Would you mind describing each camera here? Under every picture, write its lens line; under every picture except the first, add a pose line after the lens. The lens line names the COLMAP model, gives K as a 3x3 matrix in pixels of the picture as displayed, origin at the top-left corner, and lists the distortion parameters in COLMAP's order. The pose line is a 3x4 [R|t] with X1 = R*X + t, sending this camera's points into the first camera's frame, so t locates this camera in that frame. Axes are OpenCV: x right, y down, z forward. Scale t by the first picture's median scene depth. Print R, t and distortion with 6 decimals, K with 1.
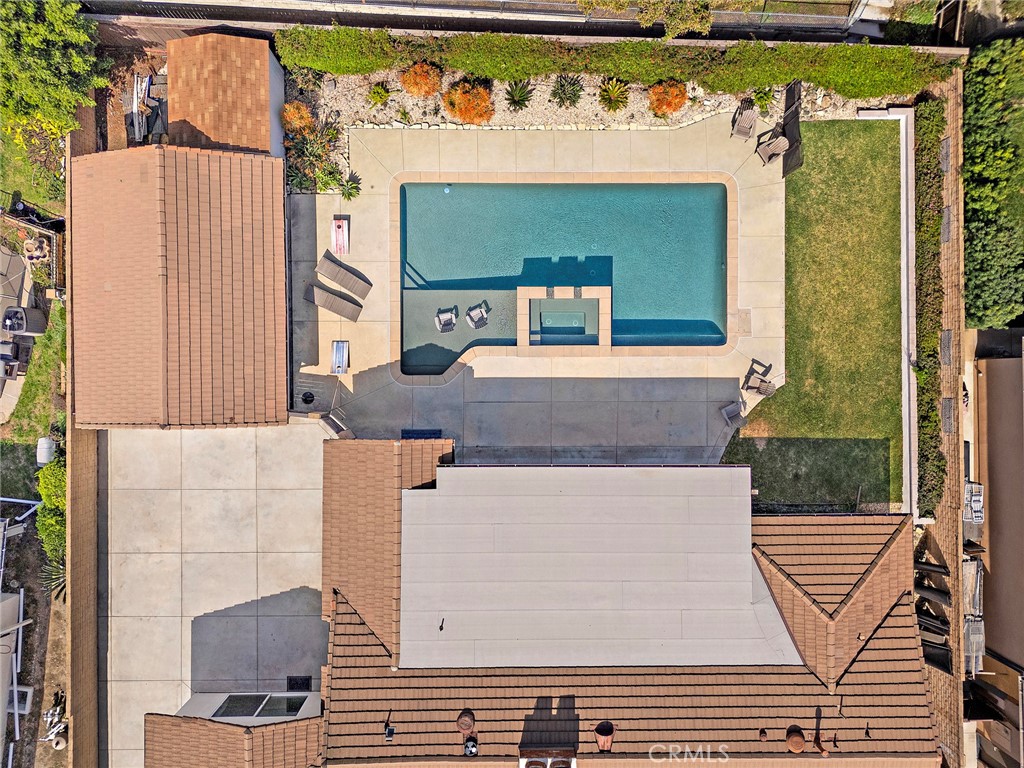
lens RADIAL K [[743.8, 0, 514.8], [0, 743.8, 387.2], [0, 0, 1]] dist [0.063790, -0.058915]
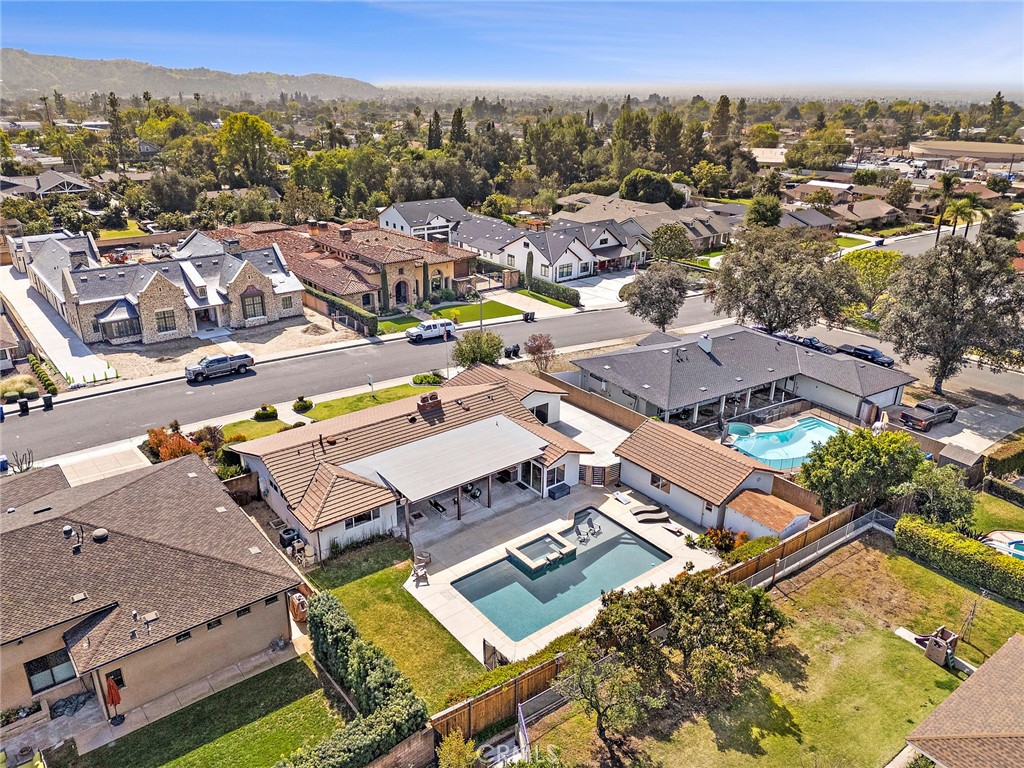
lens RADIAL K [[743.8, 0, 514.8], [0, 743.8, 387.2], [0, 0, 1]] dist [0.063790, -0.058915]
pose [[-0.788752, 0.210847, -0.577420, 0.982462], [-0.614155, -0.310247, 0.725645, -1.128623], [-0.026143, 0.926979, 0.374201, 0.062305]]
